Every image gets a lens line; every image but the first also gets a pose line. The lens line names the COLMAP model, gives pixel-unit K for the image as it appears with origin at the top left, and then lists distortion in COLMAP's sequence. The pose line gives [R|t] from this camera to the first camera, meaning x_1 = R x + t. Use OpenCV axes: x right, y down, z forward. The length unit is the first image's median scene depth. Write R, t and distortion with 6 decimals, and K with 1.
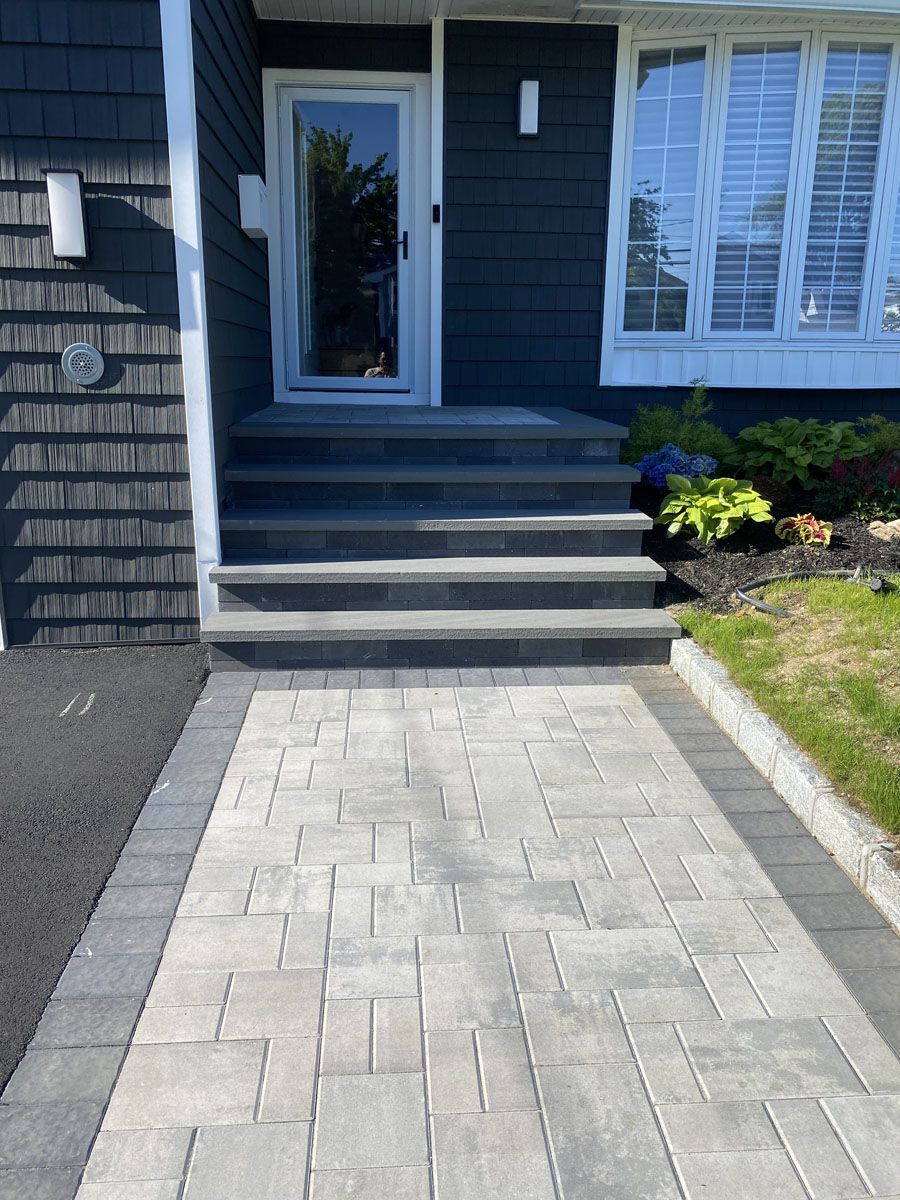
lens RADIAL K [[893.5, 0, 450.0], [0, 893.5, 600.0], [0, 0, 1]] dist [0.039269, -0.051801]
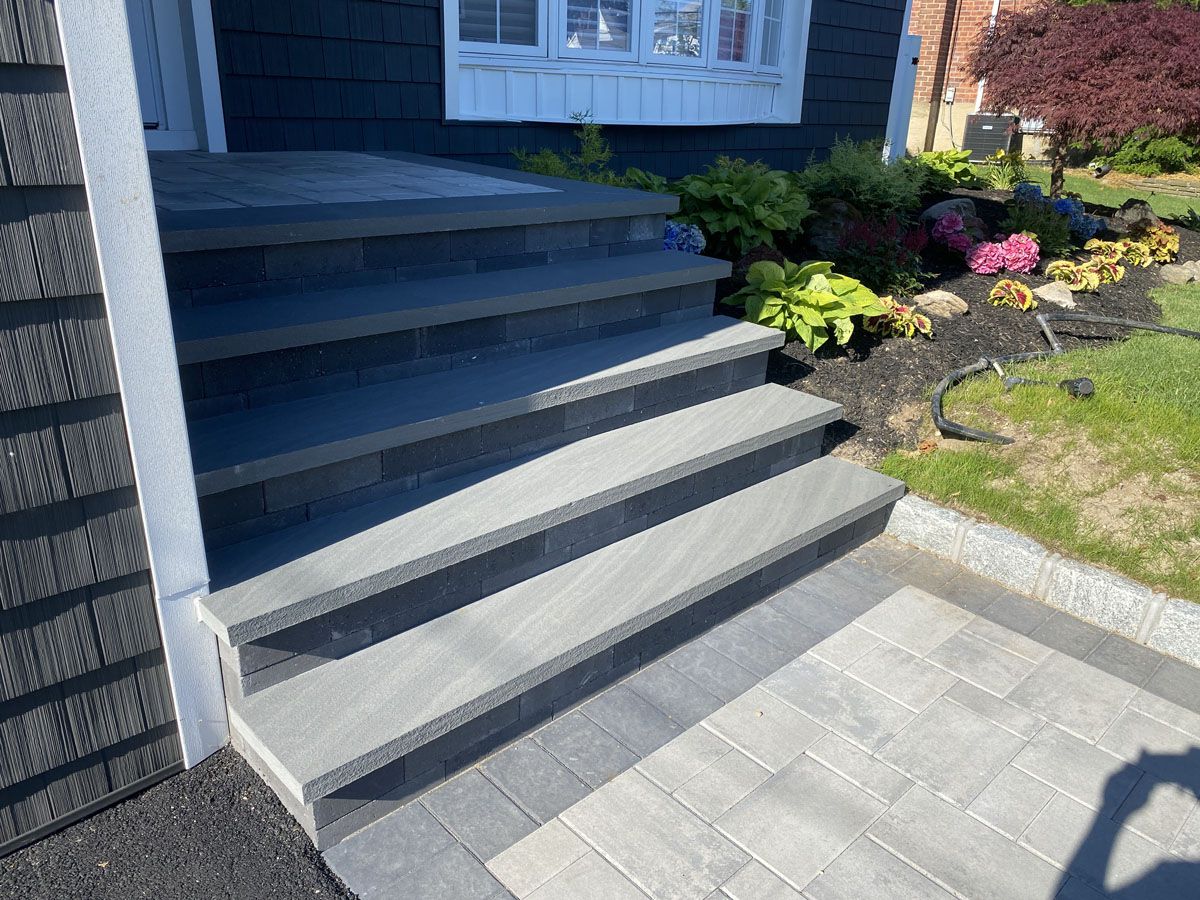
lens RADIAL K [[893.5, 0, 600.0], [0, 893.5, 450.0], [0, 0, 1]] dist [0.039269, -0.051801]
pose [[0.764852, -0.216907, 0.606591, -0.369026], [0.130117, 0.974219, 0.184301, -0.161422], [-0.630929, -0.062035, 0.773356, 0.578106]]
